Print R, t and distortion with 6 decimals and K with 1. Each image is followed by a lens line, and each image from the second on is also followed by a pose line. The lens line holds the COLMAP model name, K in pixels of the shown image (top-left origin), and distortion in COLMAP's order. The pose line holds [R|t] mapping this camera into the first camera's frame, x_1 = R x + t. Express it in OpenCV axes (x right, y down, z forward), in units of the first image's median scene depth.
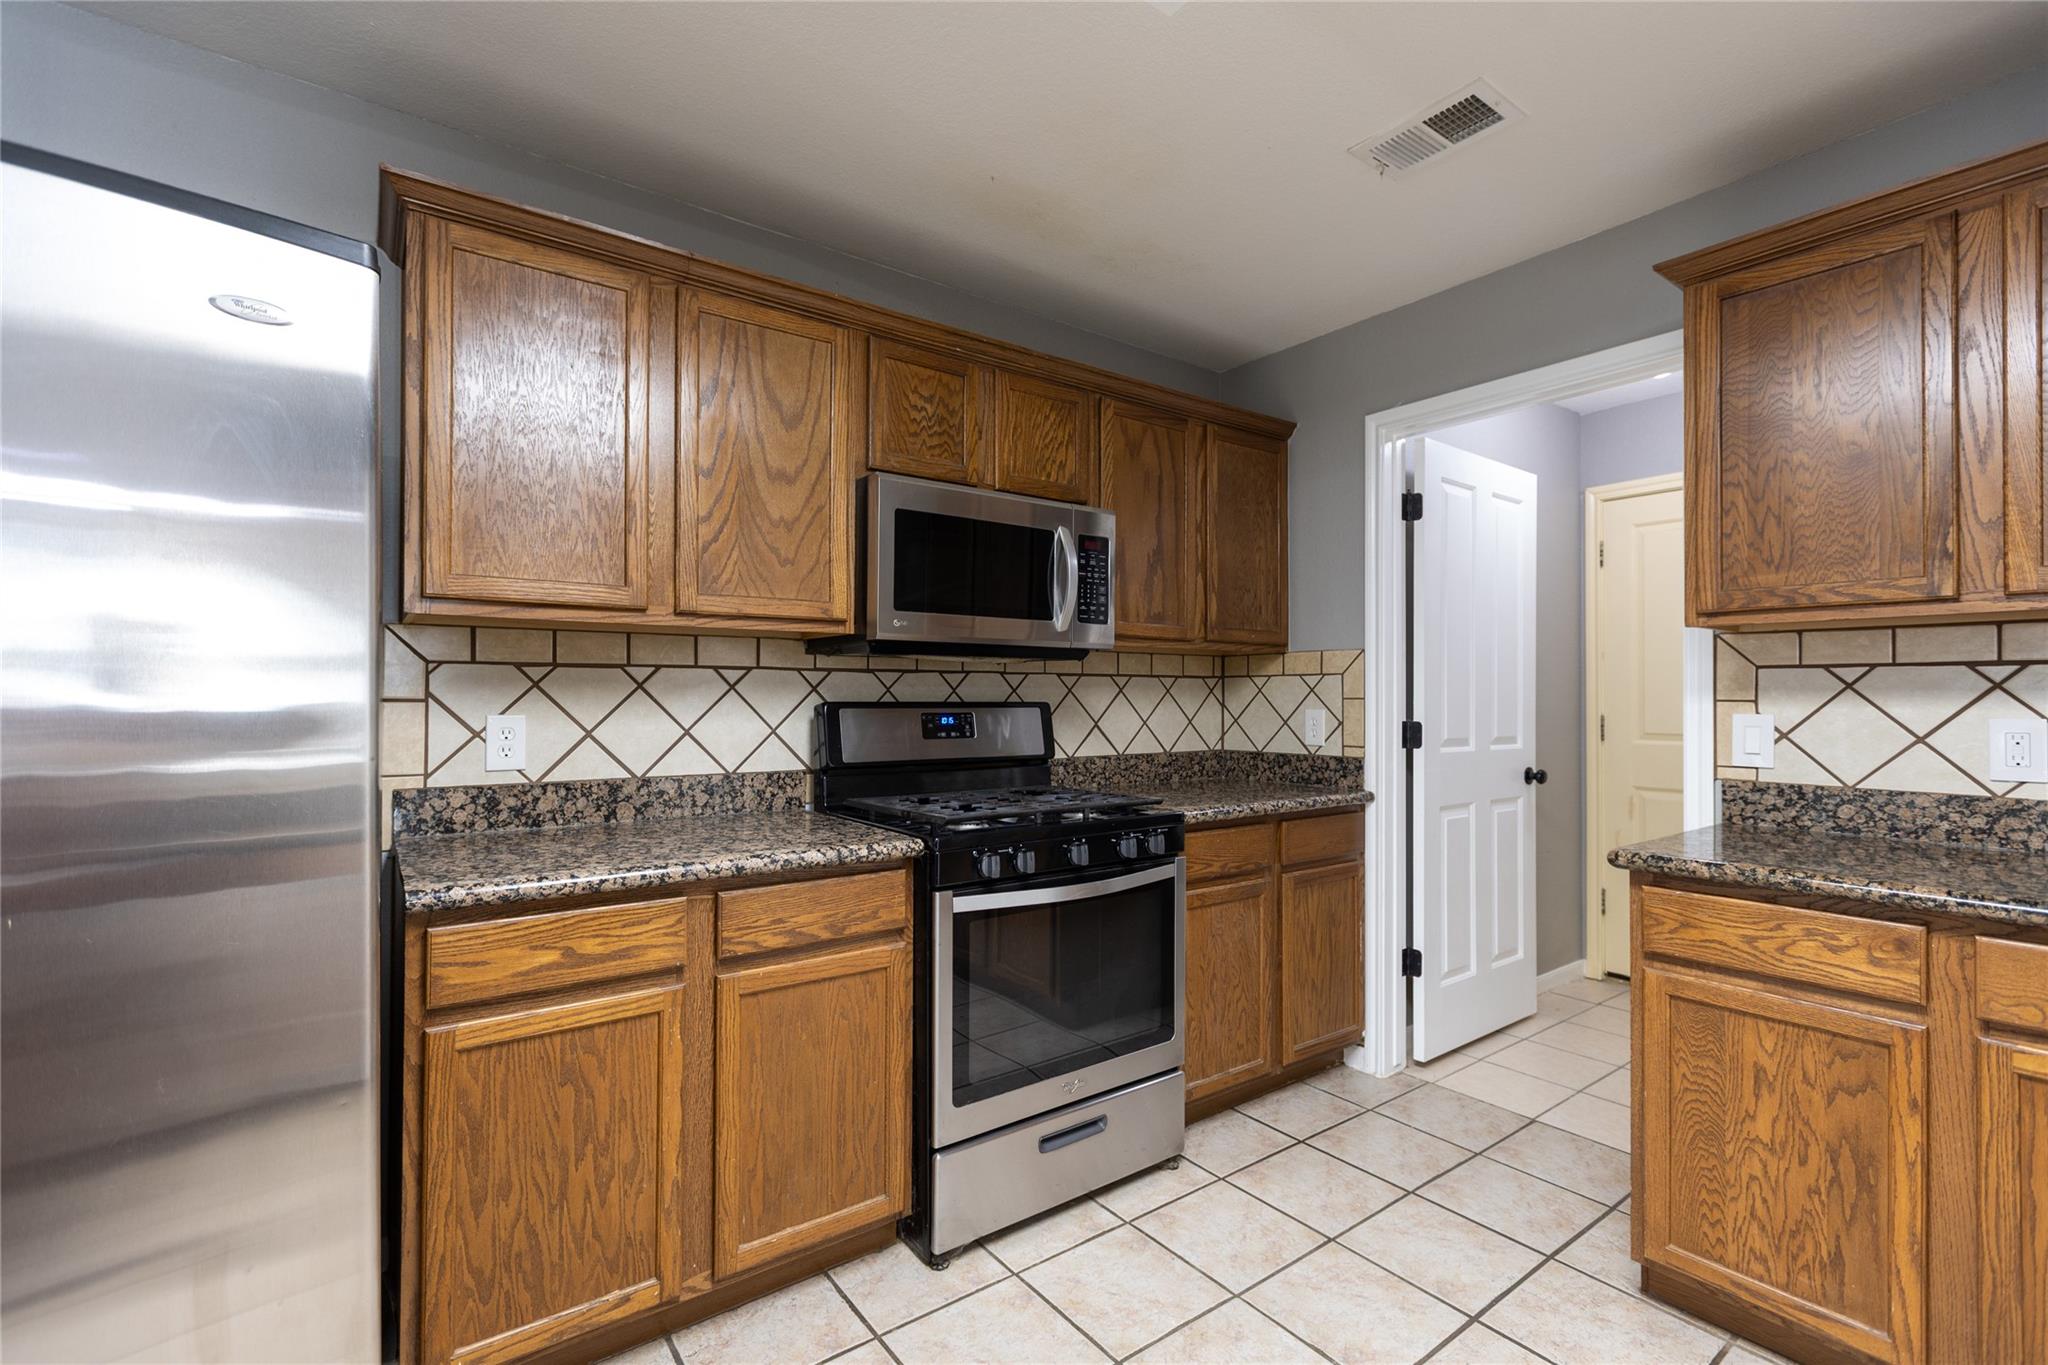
lens RADIAL K [[941.6, 0, 1032.2], [0, 941.6, 683.4], [0, 0, 1]] dist [0.007701, -0.001276]
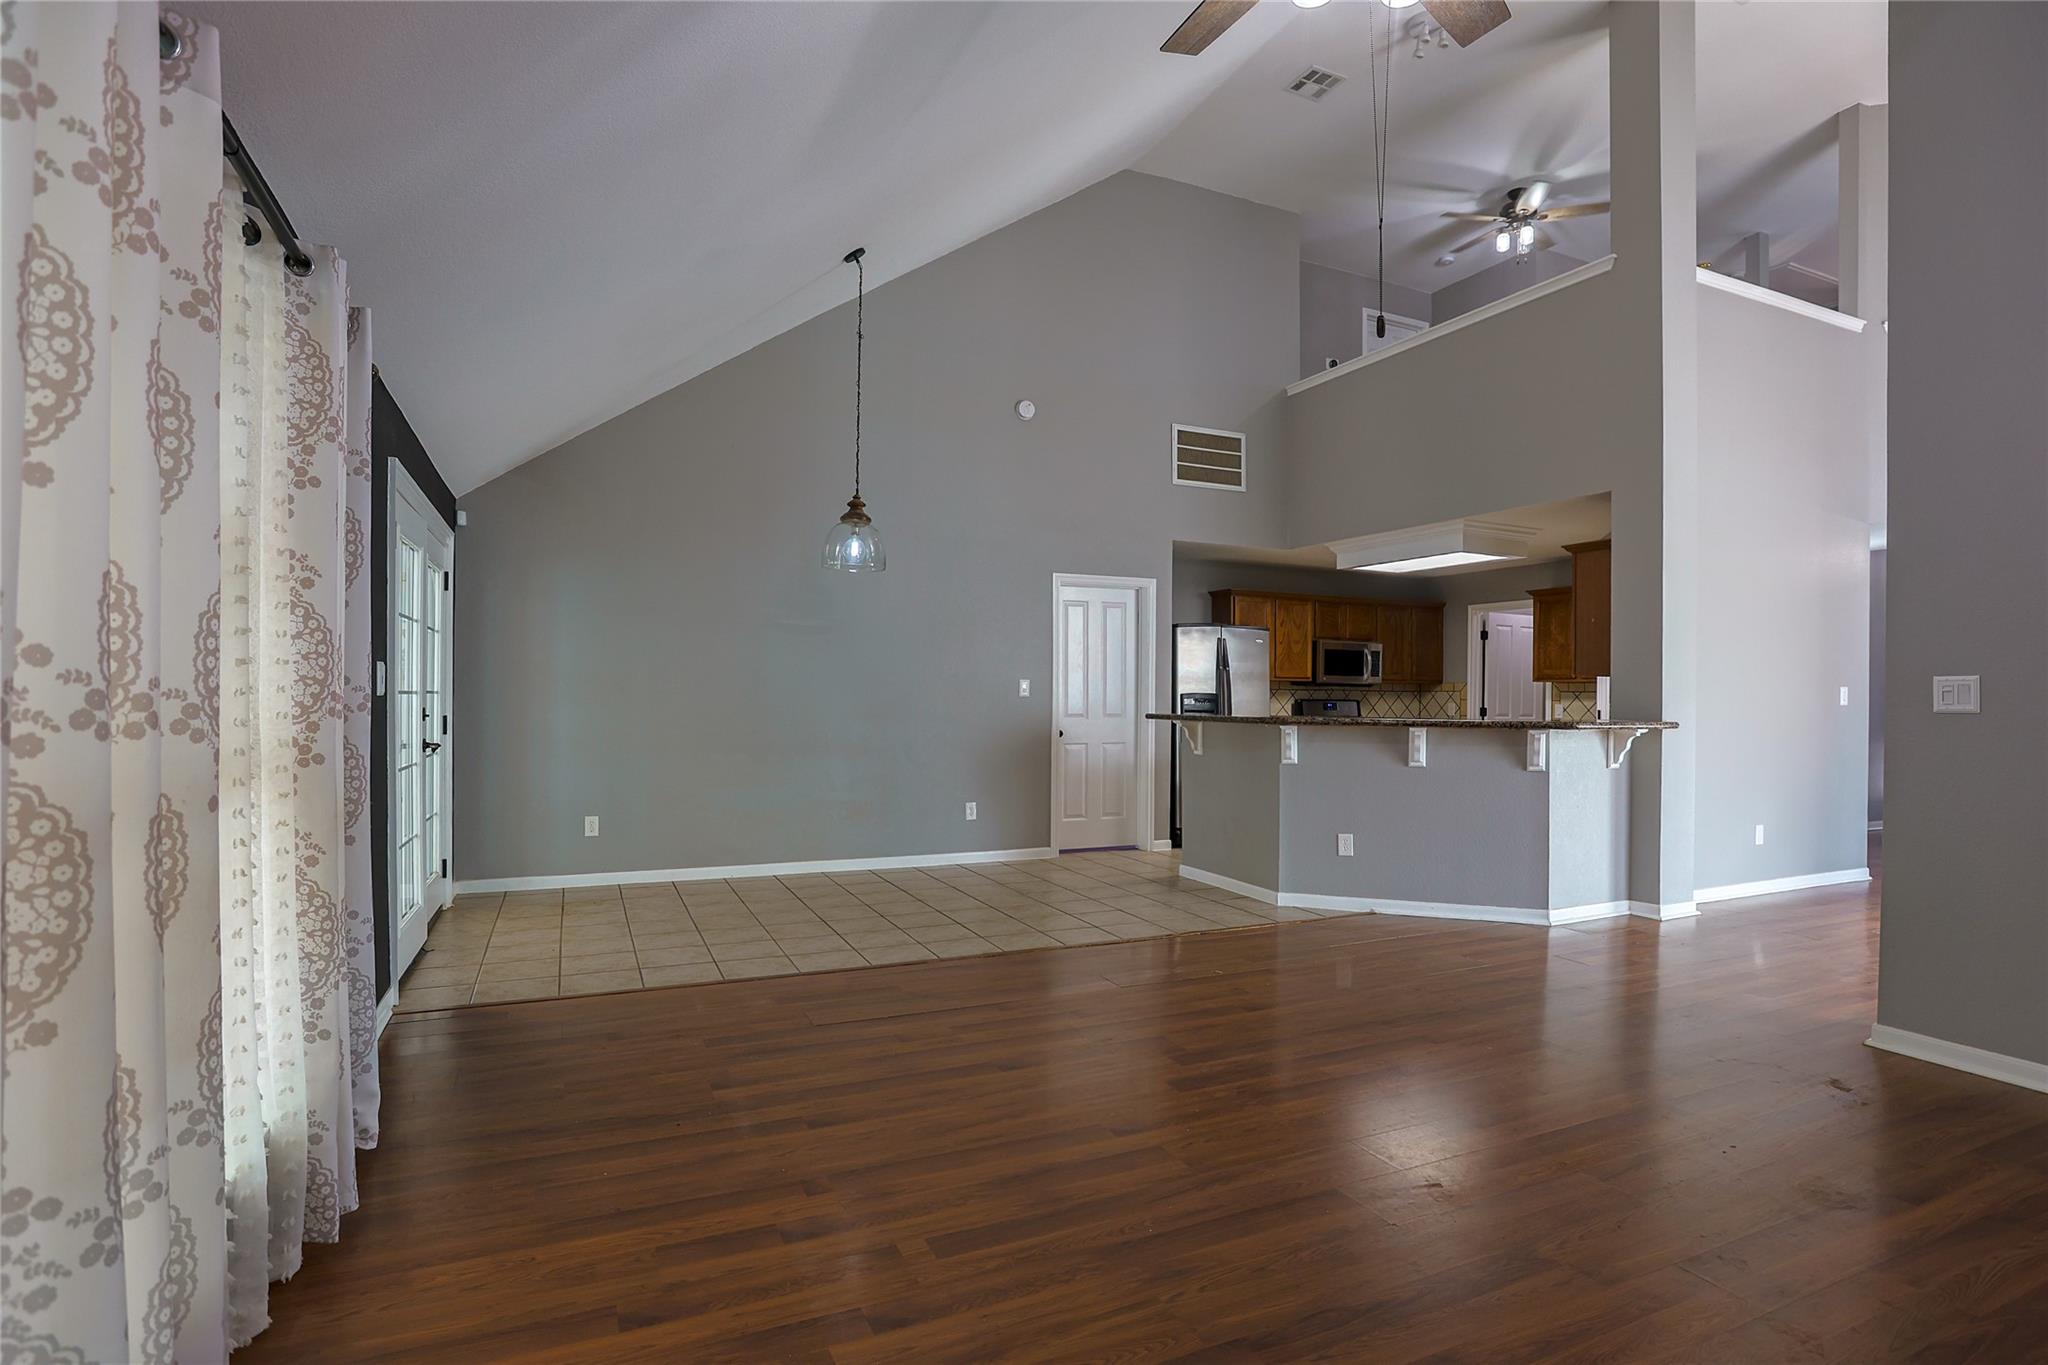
lens RADIAL K [[1009.5, 0, 1015.7], [0, 1009.5, 694.4], [0, 0, 1]] dist [-0.037968, 0.009757]
pose [[0.975497, 0.006029, -0.219931, -0.433266], [-0.004654, 0.999966, 0.006769, -0.019639], [0.219965, -0.005579, 0.975492, -3.035530]]
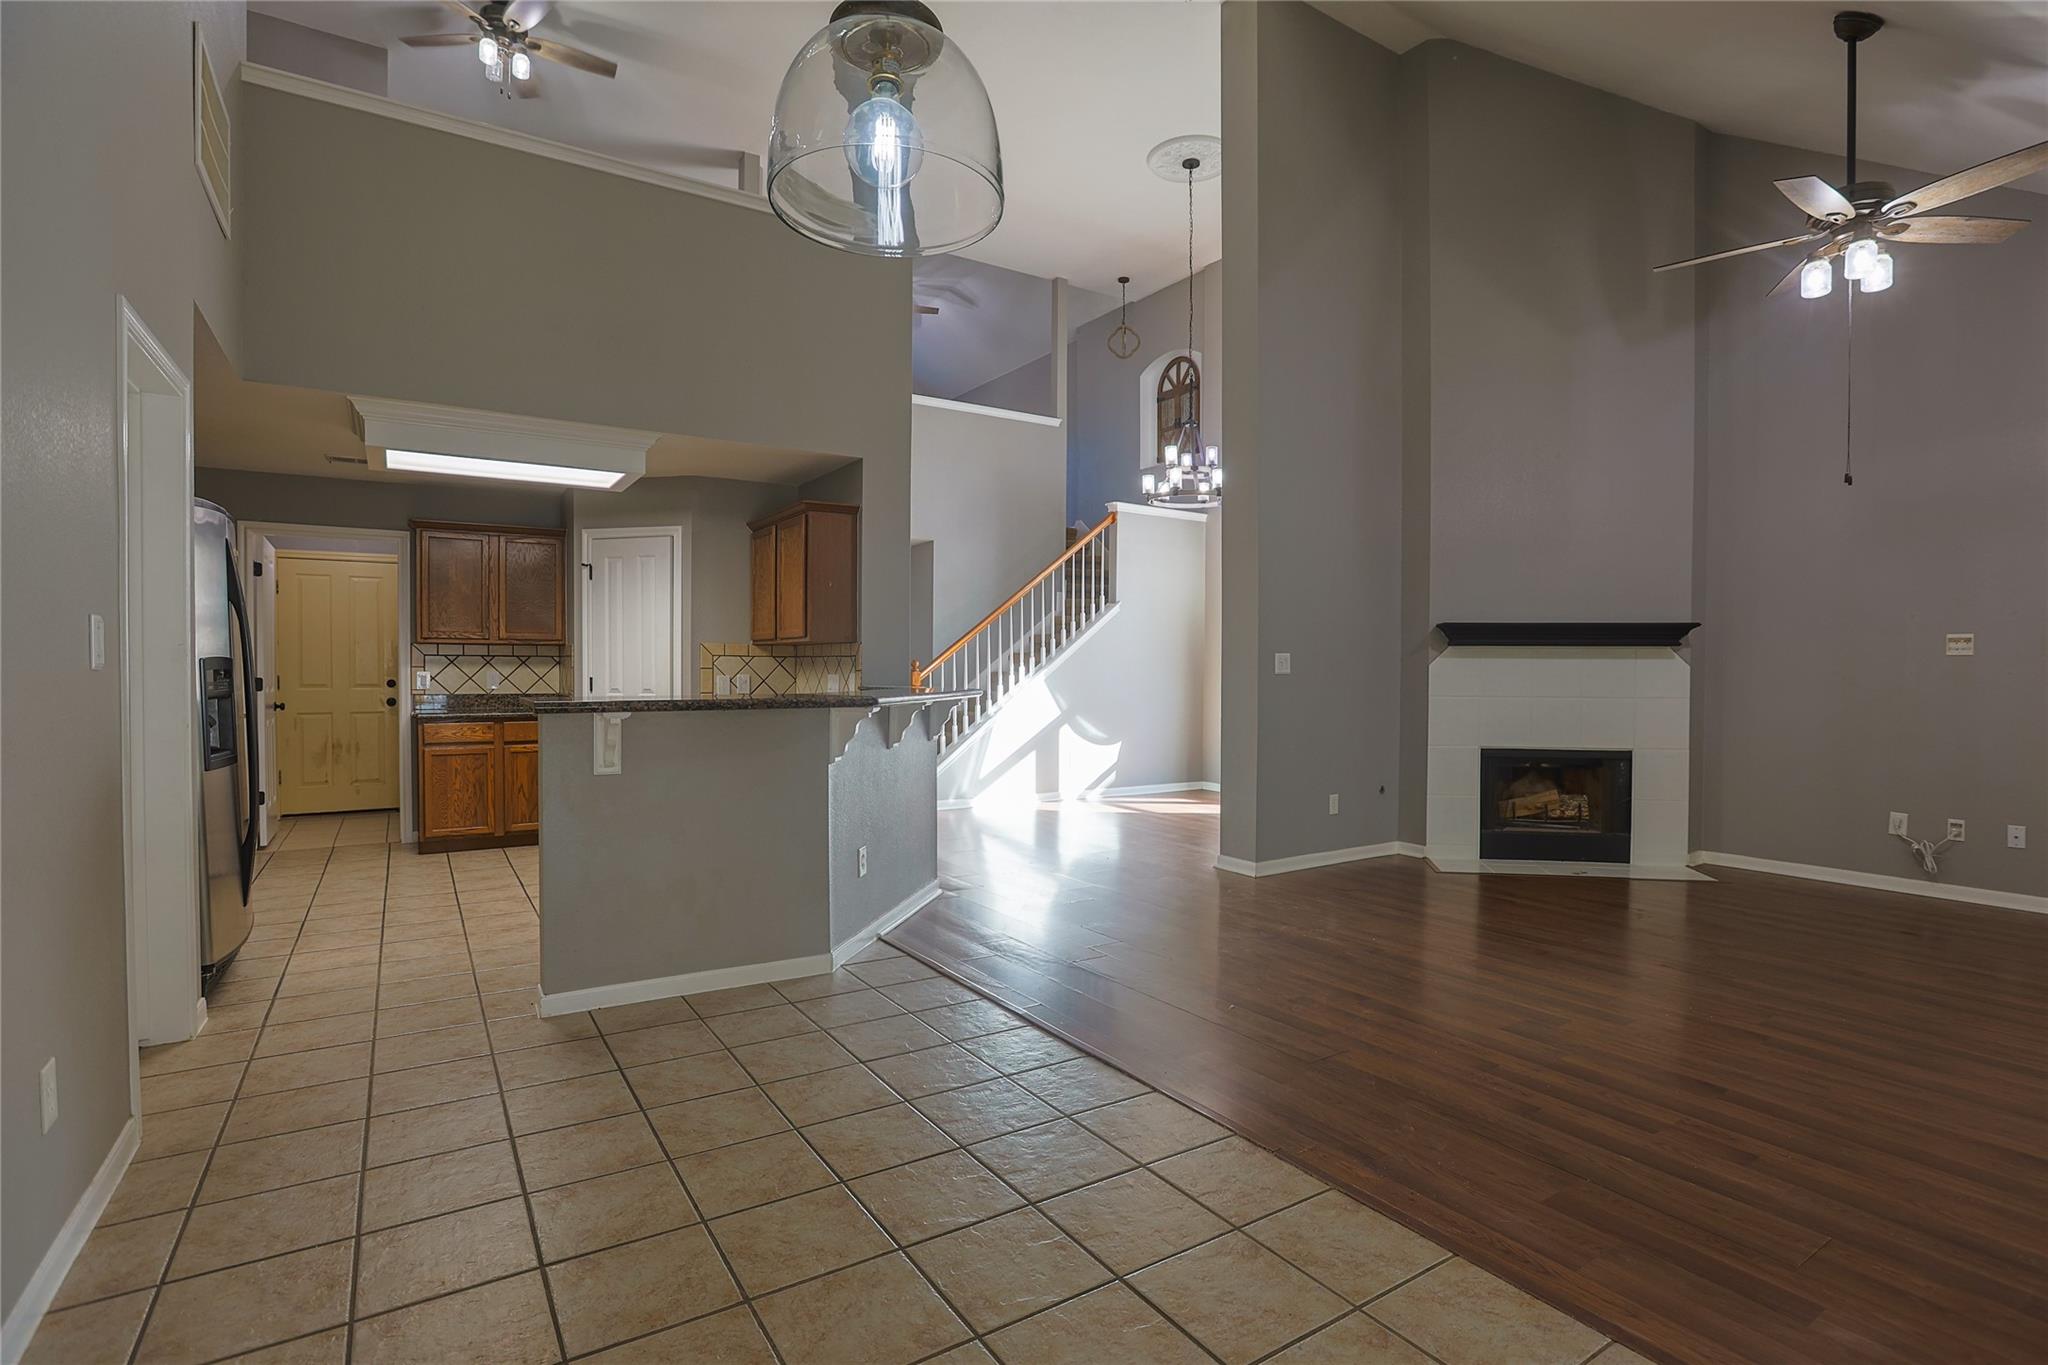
lens RADIAL K [[1009.5, 0, 1037.2], [0, 1009.5, 681.6], [0, 0, 1]] dist [-0.037968, 0.009757]
pose [[0.053818, -0.016255, 0.998418, -1.967709], [-0.010418, 0.999804, 0.016839, -0.006779], [-0.998496, -0.011308, 0.053638, -0.951287]]
